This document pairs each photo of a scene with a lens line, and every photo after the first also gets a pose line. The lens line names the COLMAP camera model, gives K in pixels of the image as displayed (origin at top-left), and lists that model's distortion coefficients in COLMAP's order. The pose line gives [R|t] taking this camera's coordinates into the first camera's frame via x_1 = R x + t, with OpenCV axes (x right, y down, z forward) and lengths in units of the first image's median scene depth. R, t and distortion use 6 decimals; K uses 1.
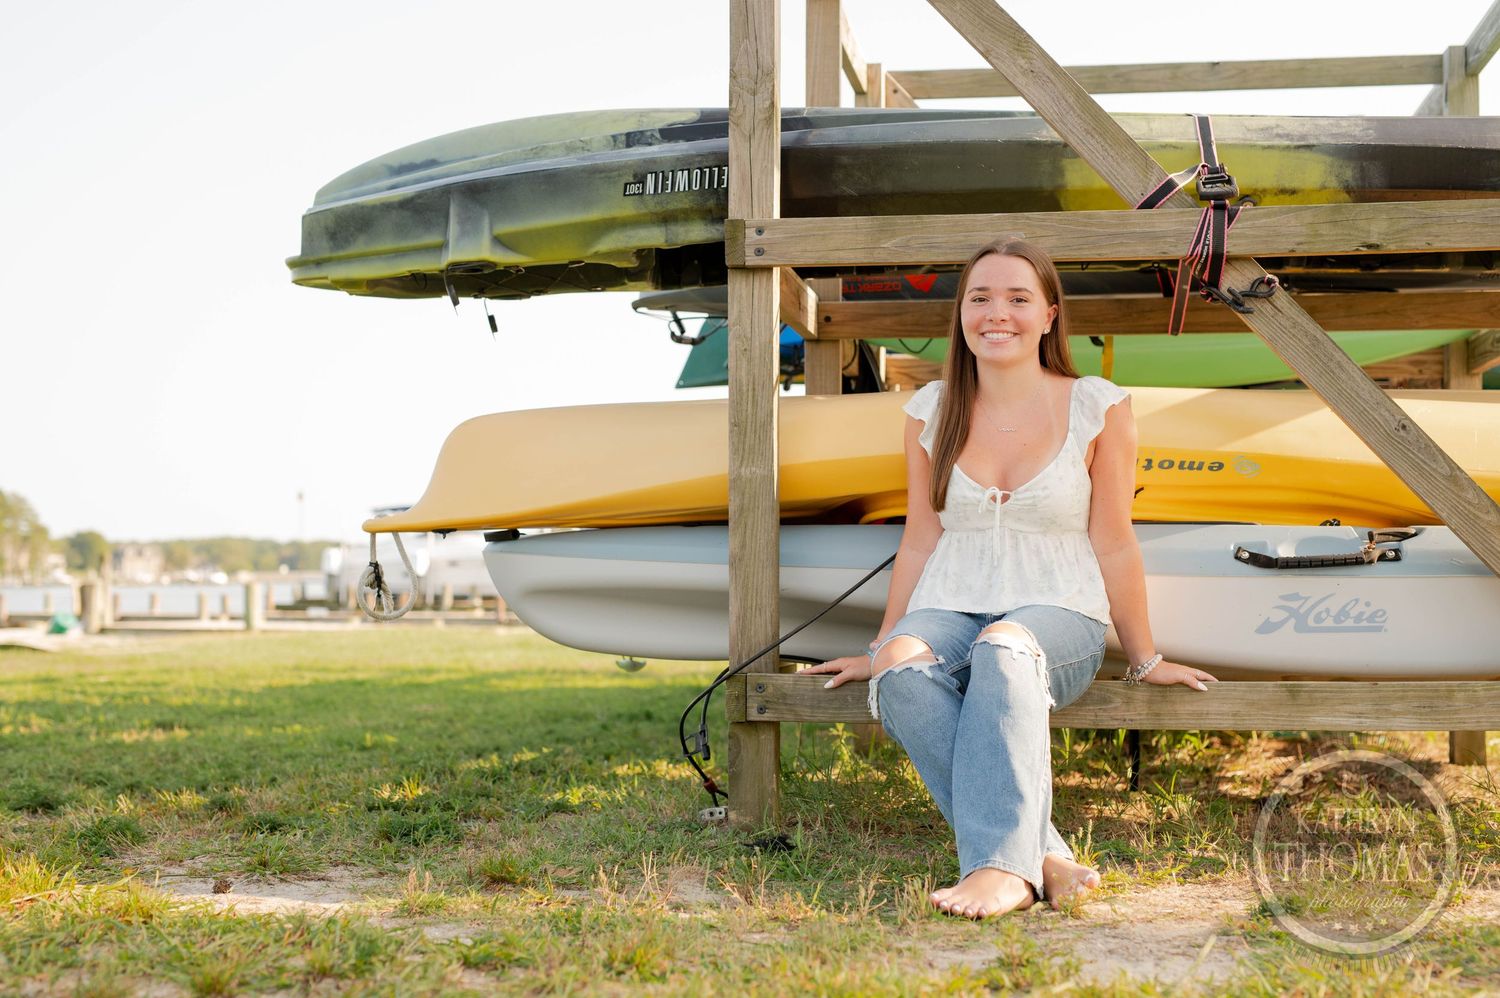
lens RADIAL K [[2109.6, 0, 750.0], [0, 2109.6, 499.0], [0, 0, 1]] dist [-0.014343, 0.038820]
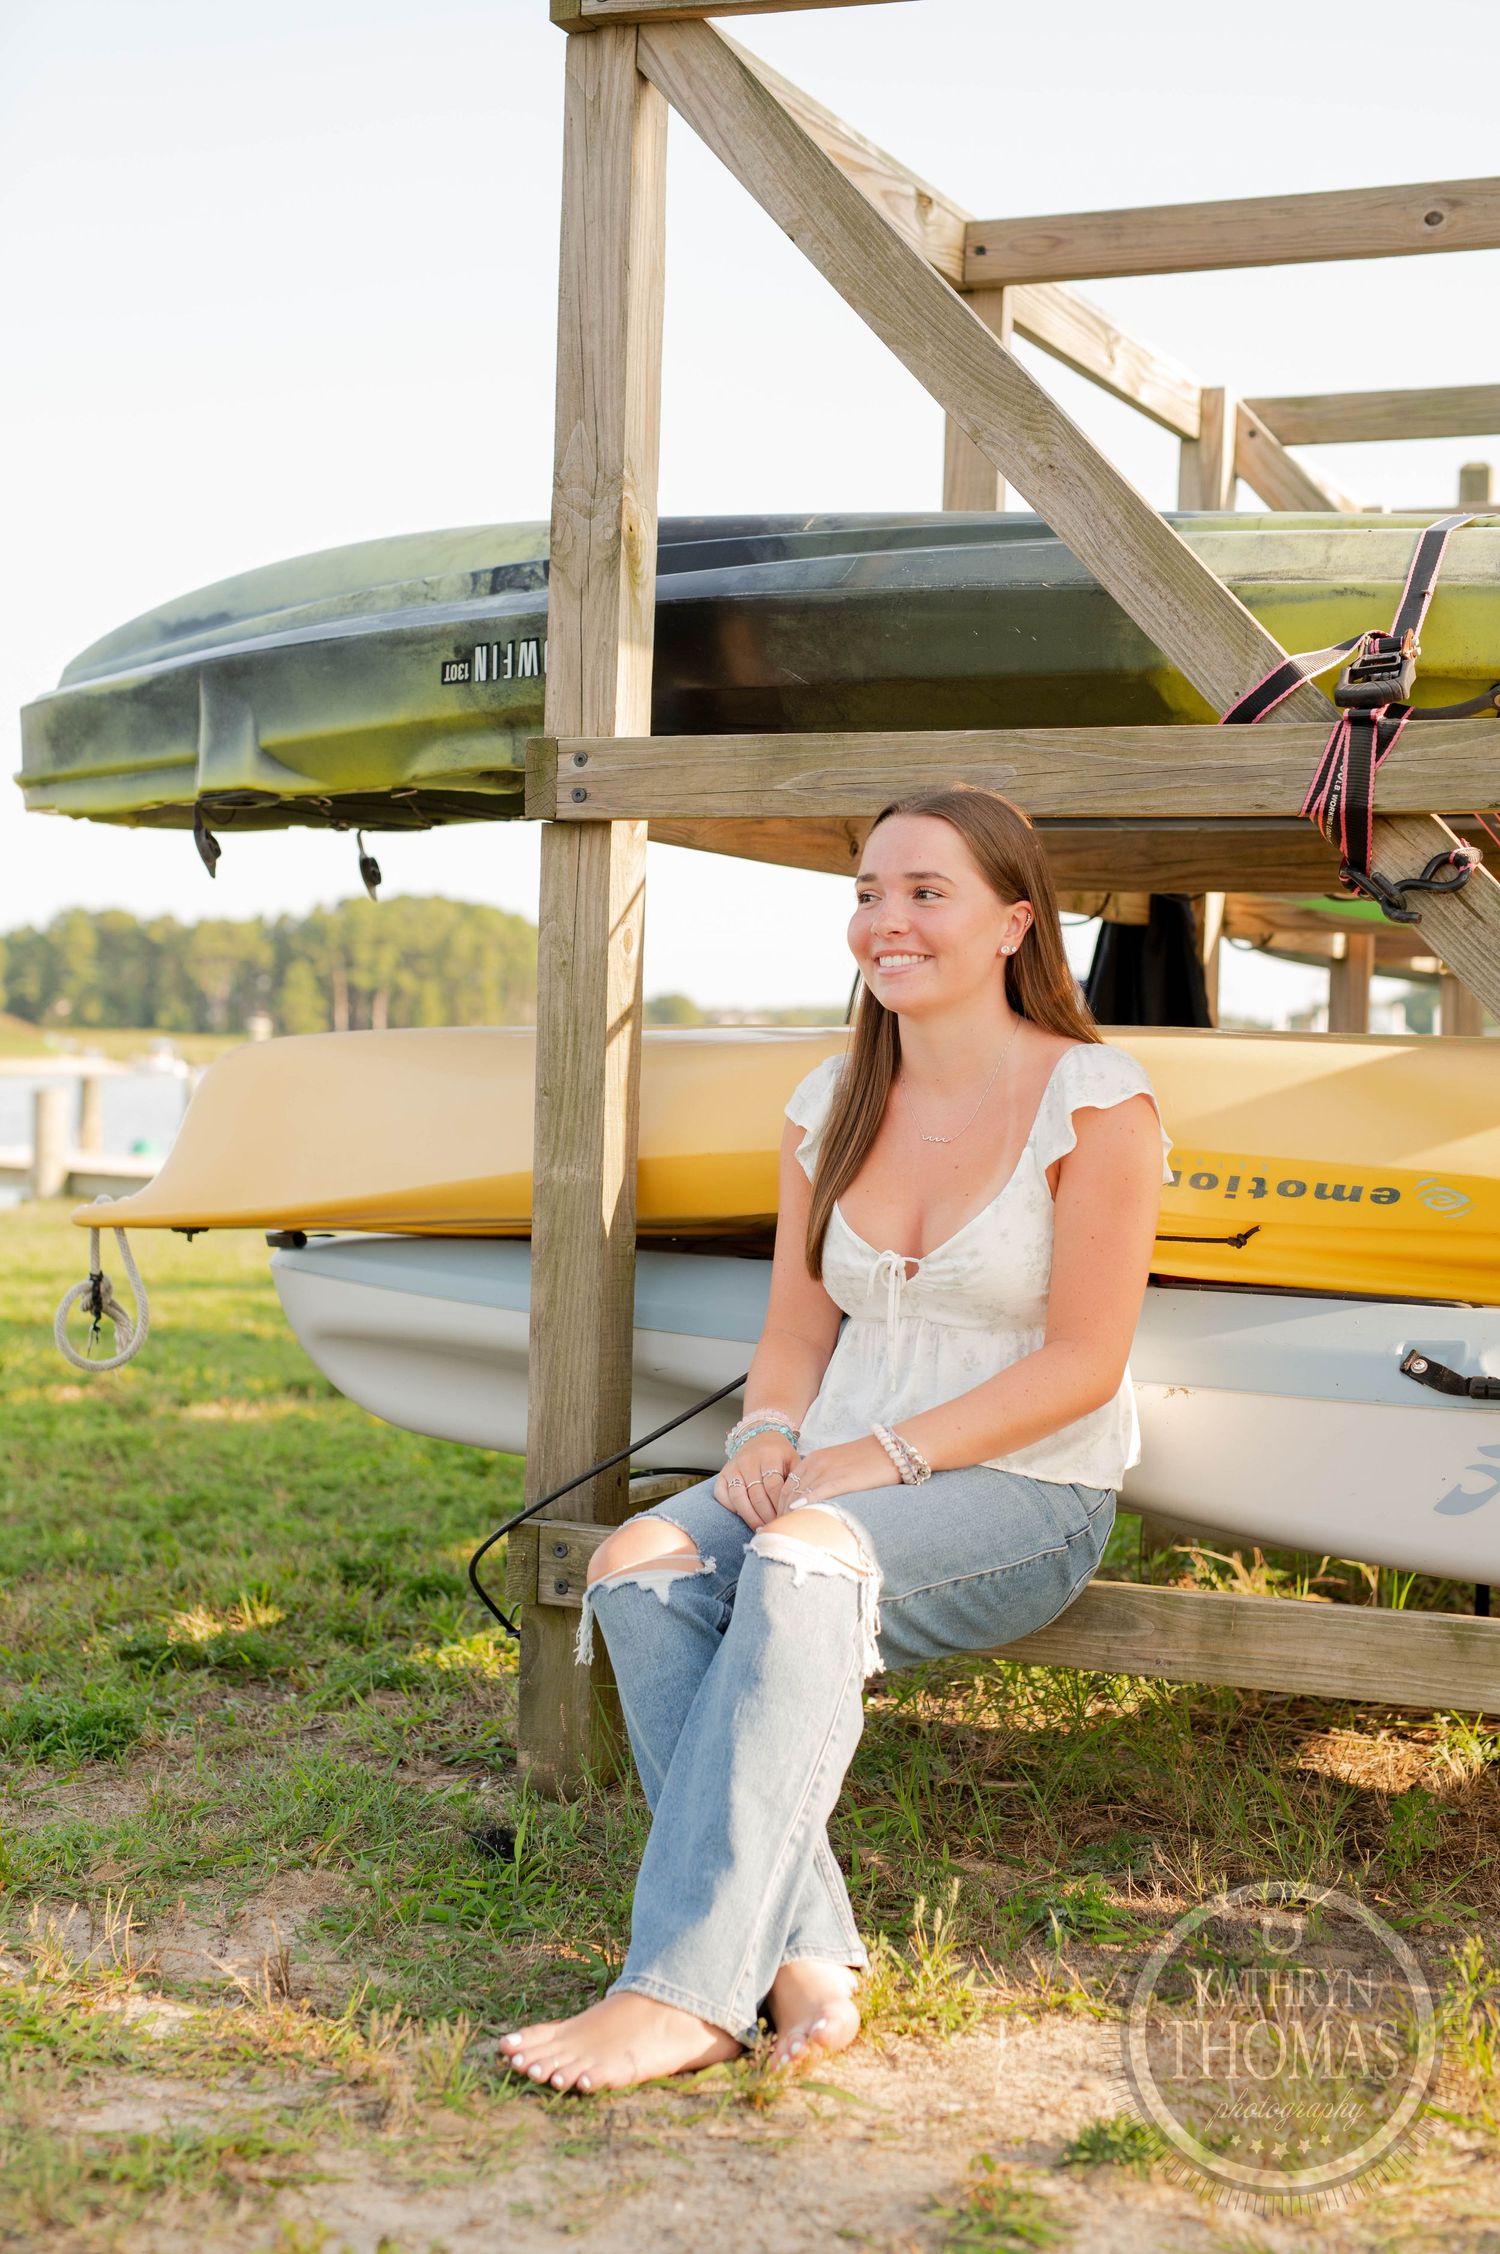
lens RADIAL K [[3104.9, 0, 750.0], [0, 3104.9, 1127.0], [0, 0, 1]] dist [-0.017224, 0.108019]
pose [[0.962578, 0.032019, -0.269105, 0.264150], [-0.017485, 0.998265, 0.056233, -0.071172], [0.270439, -0.049424, 0.961468, 0.184260]]
